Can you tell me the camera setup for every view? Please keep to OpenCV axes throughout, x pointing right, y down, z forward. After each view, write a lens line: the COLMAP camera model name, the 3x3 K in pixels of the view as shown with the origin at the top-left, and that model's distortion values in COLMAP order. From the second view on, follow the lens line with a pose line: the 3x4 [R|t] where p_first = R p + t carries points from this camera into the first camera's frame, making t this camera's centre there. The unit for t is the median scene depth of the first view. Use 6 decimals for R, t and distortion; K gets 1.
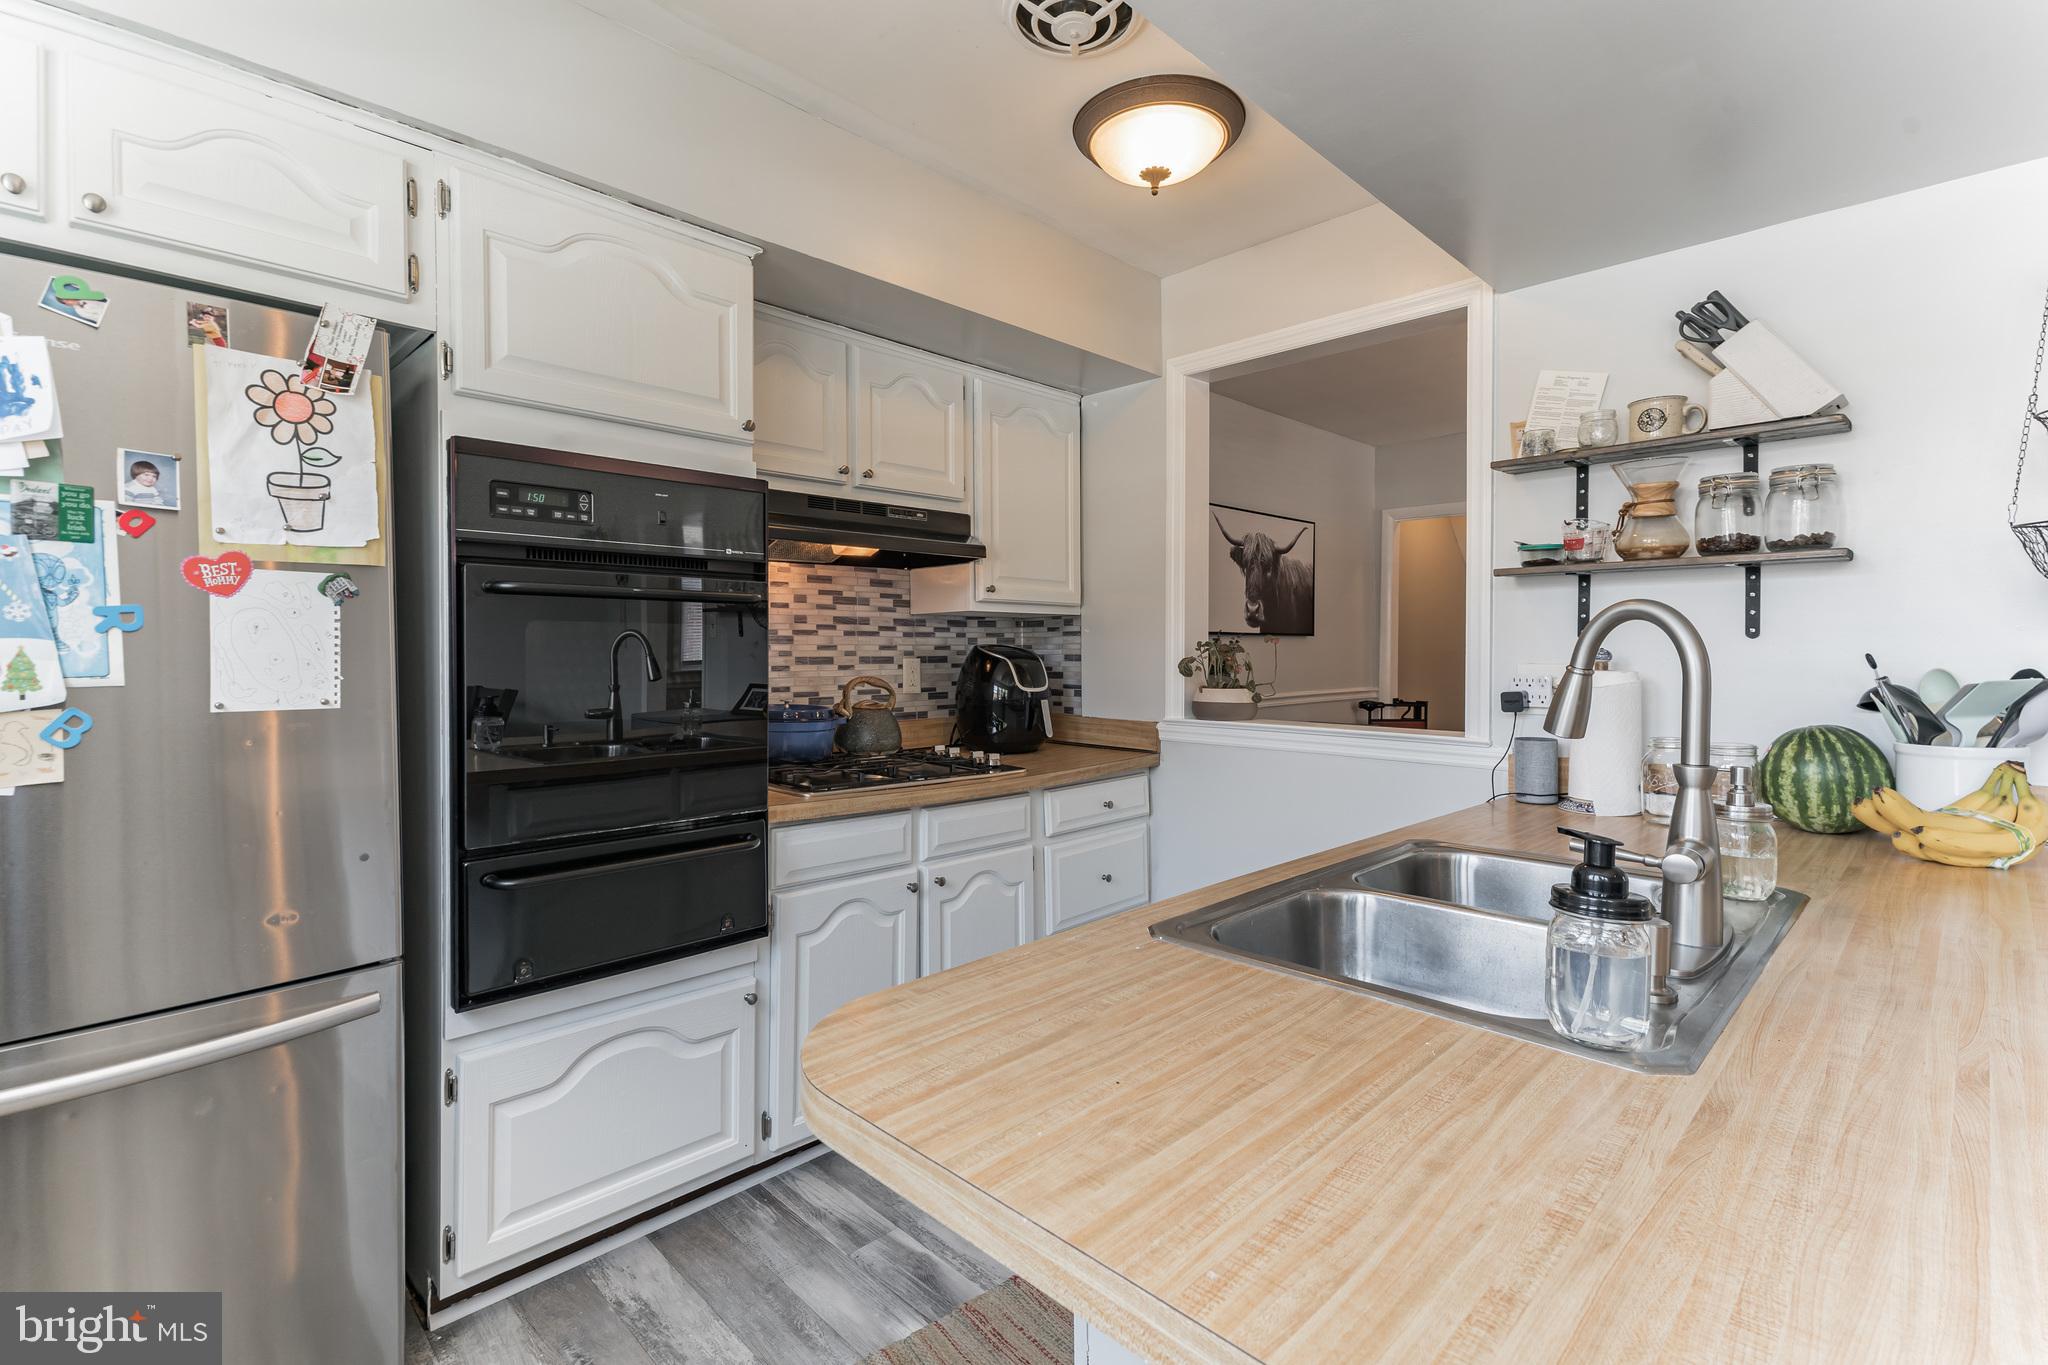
lens RADIAL K [[937.5, 0, 1029.9], [0, 937.5, 664.0], [0, 0, 1]] dist [0.010552, -0.001157]
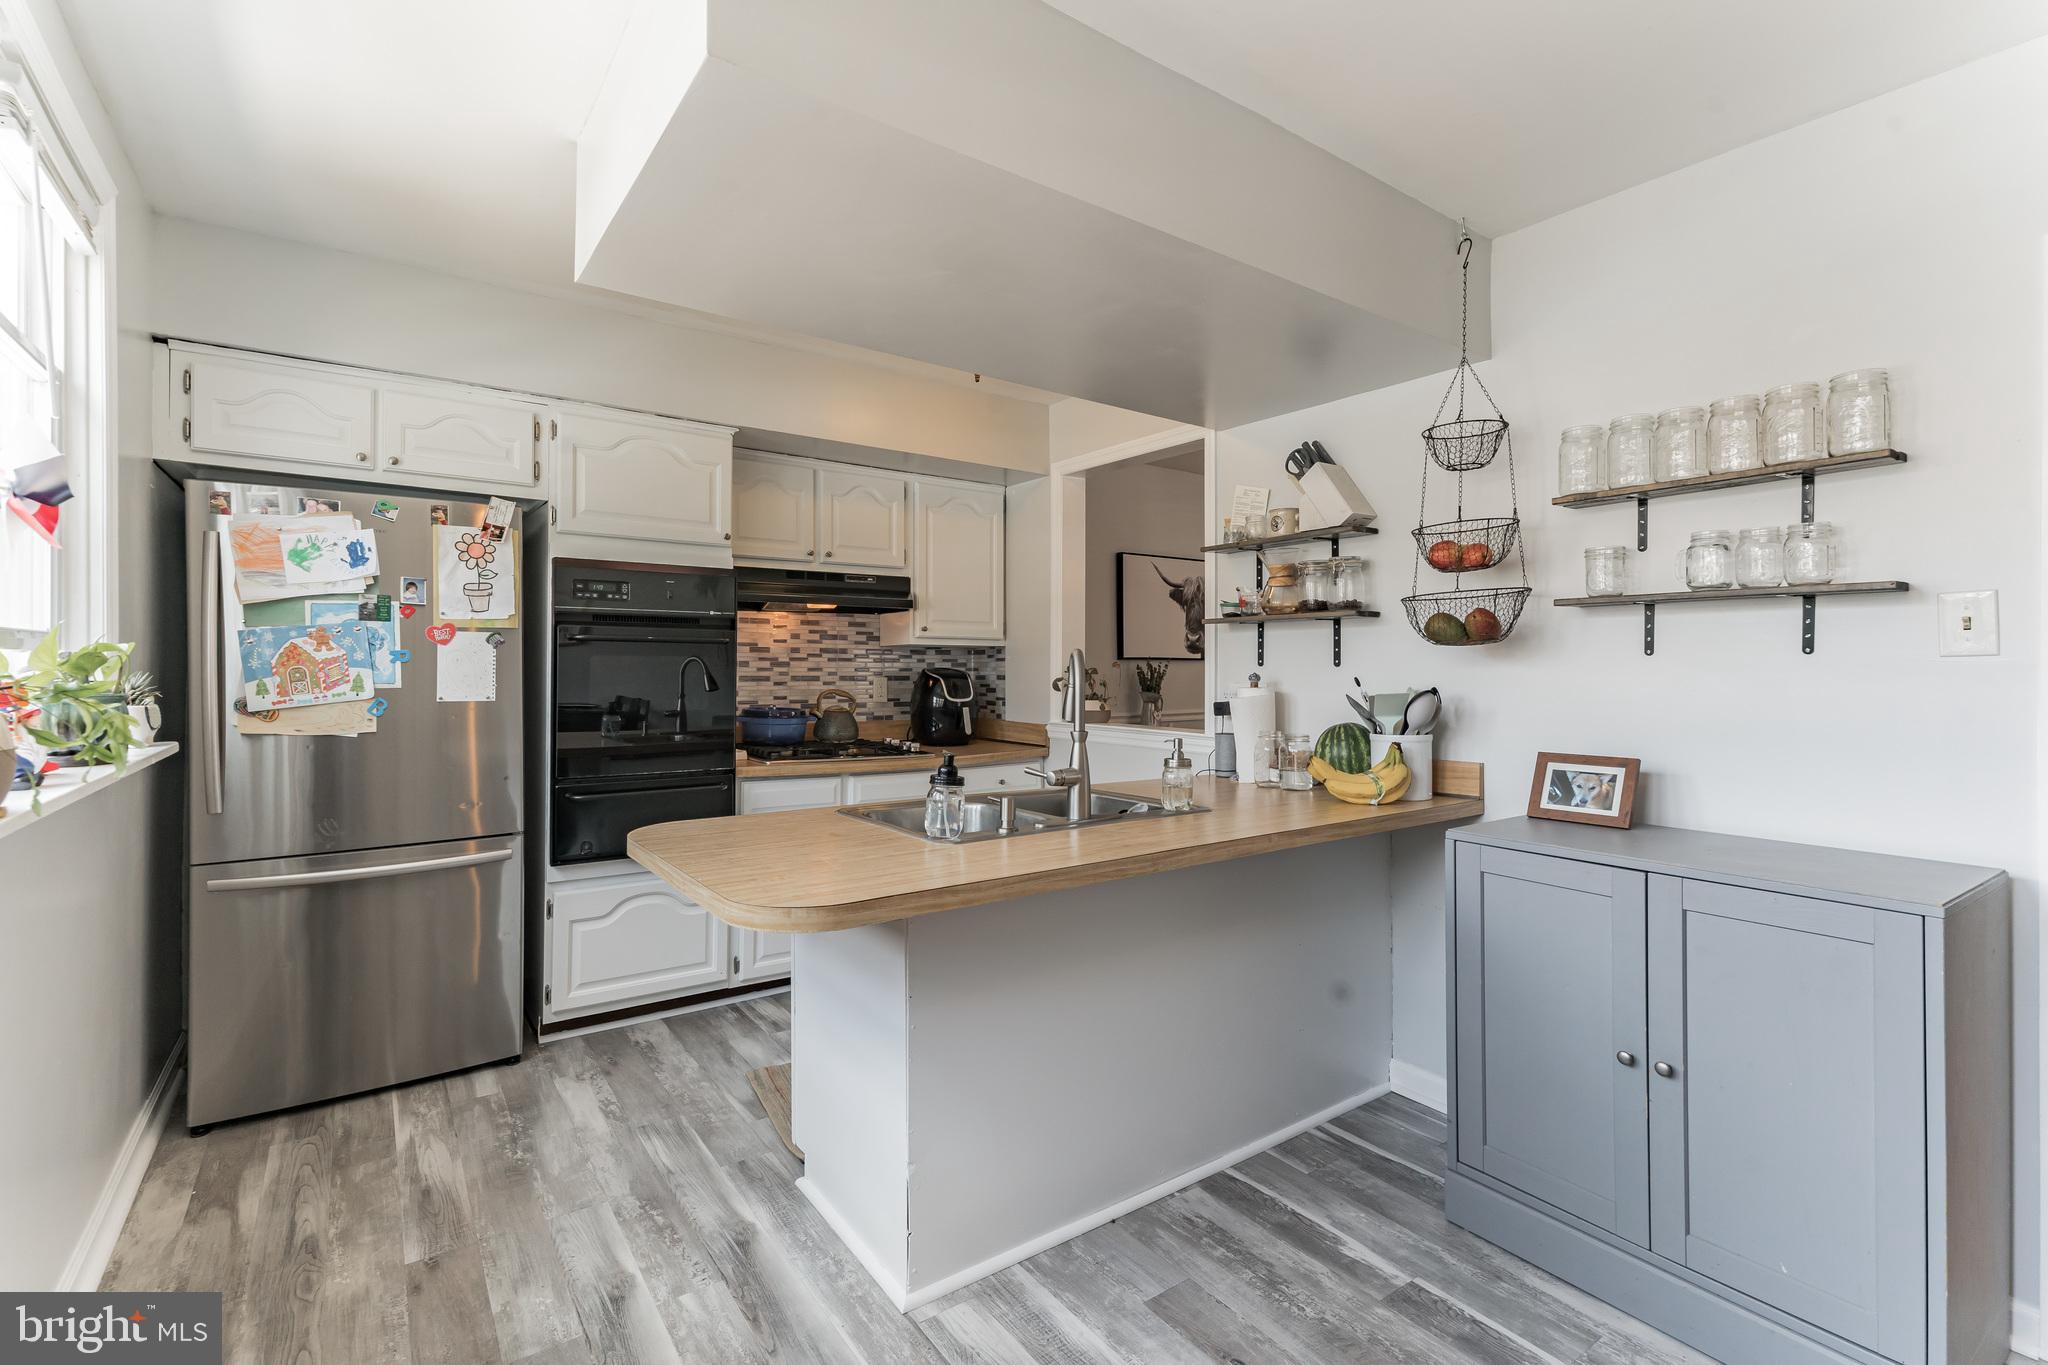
lens RADIAL K [[937.5, 0, 1022.0], [0, 937.5, 665.3], [0, 0, 1]] dist [0.010552, -0.001157]
pose [[0.985658, 0.003027, -0.168727, 0.553644], [-0.006327, 0.999799, -0.019027, 0.002700], [0.168635, 0.019822, 0.985479, -0.608645]]
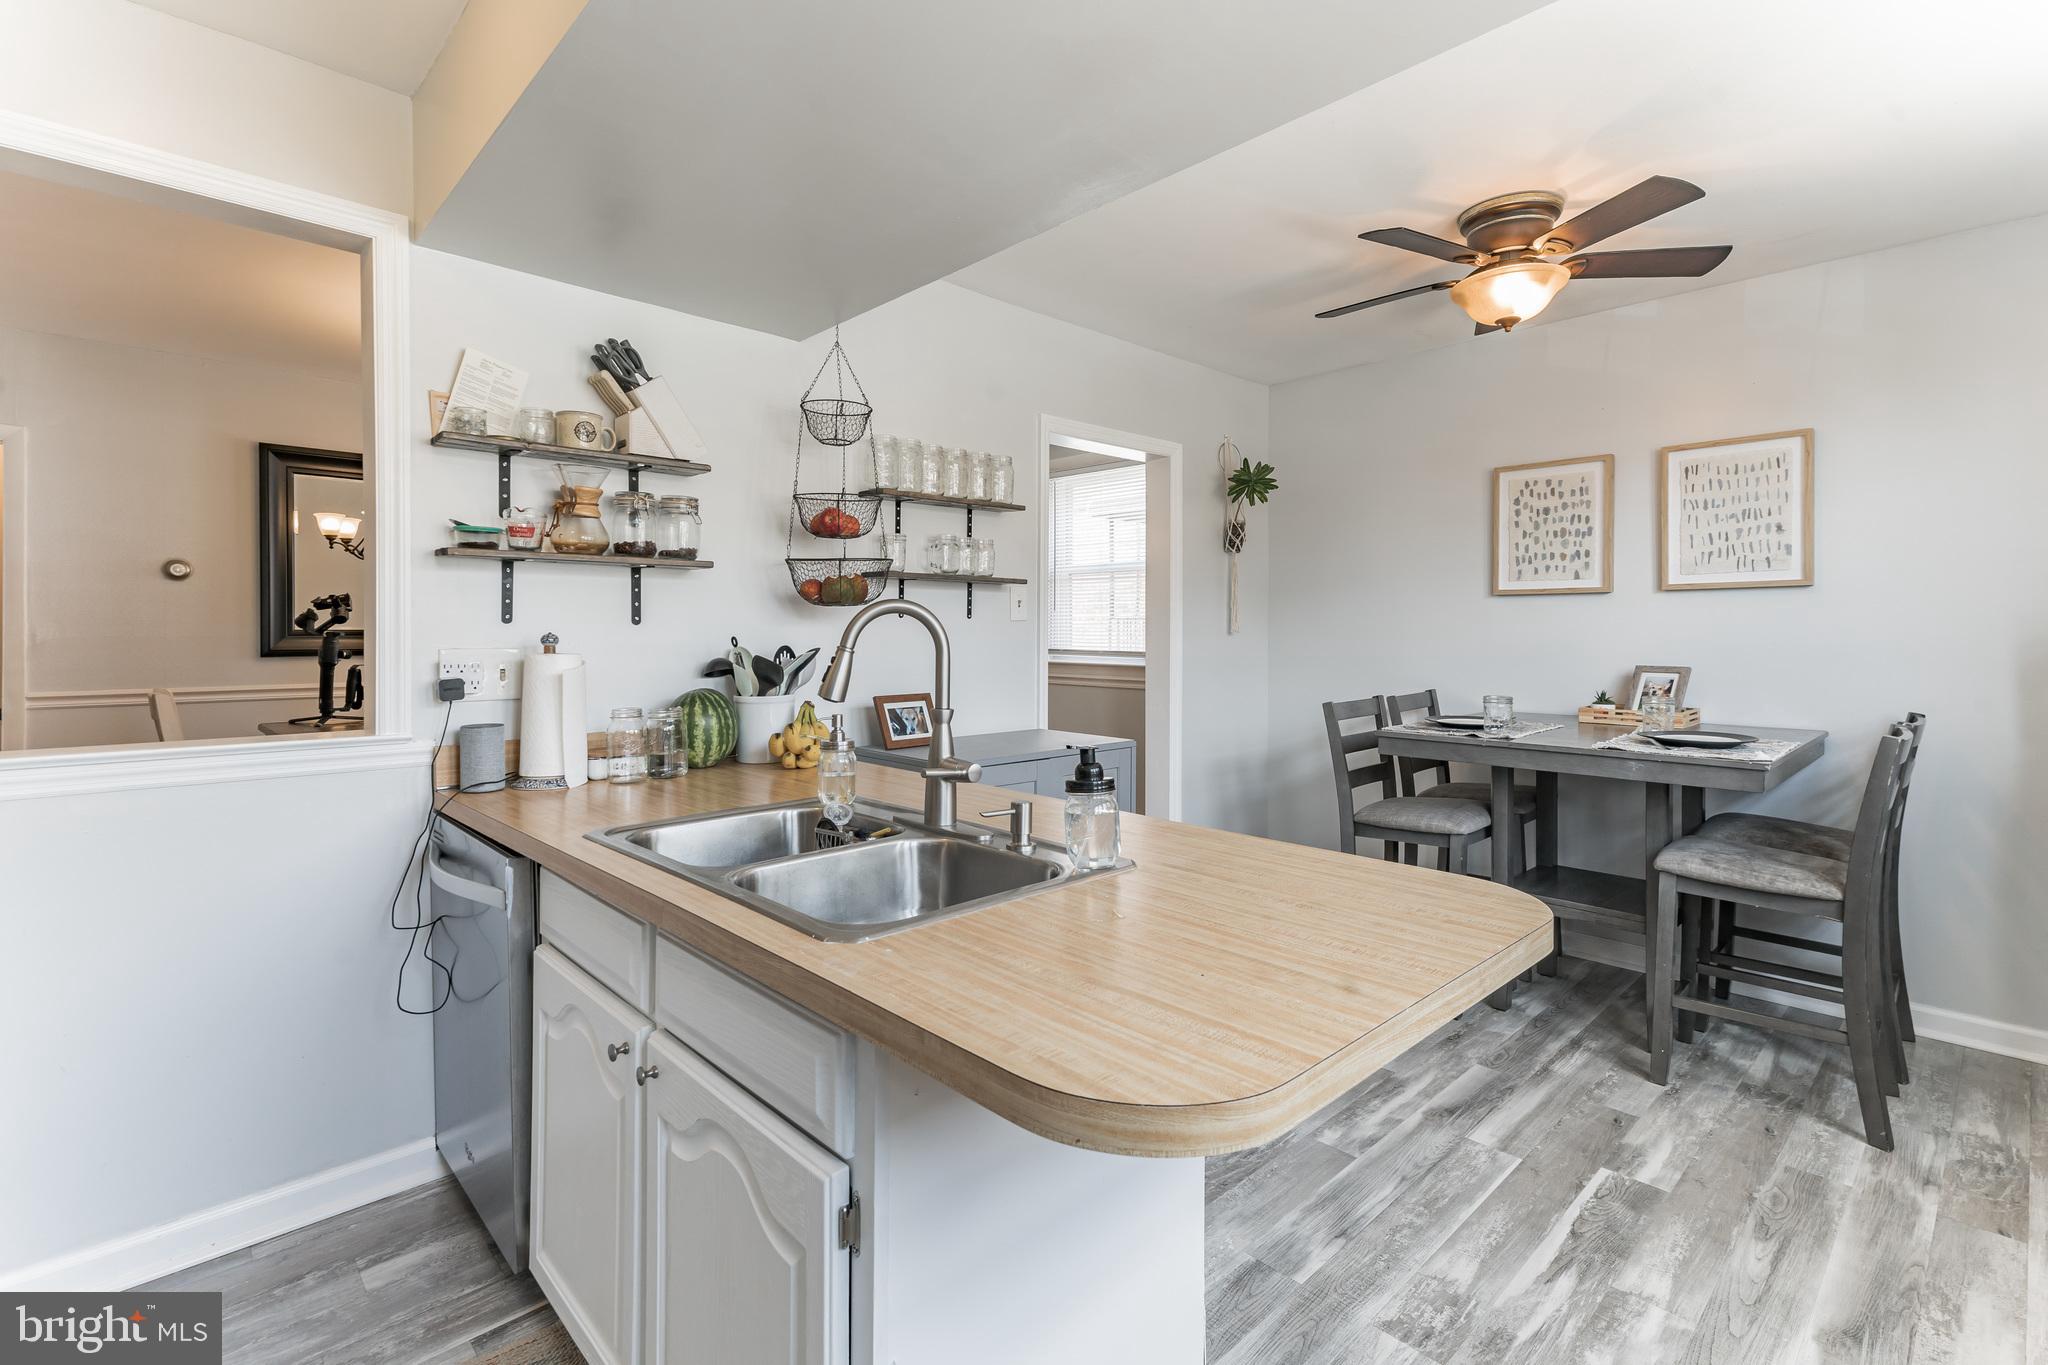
lens RADIAL K [[937.5, 0, 995.8], [0, 937.5, 636.7], [0, 0, 1]] dist [0.010552, -0.001157]
pose [[0.038535, -0.004434, 0.999247, -0.489611], [0.016011, 0.999865, 0.003820, -0.009070], [-0.999129, 0.015852, 0.038601, 0.504858]]
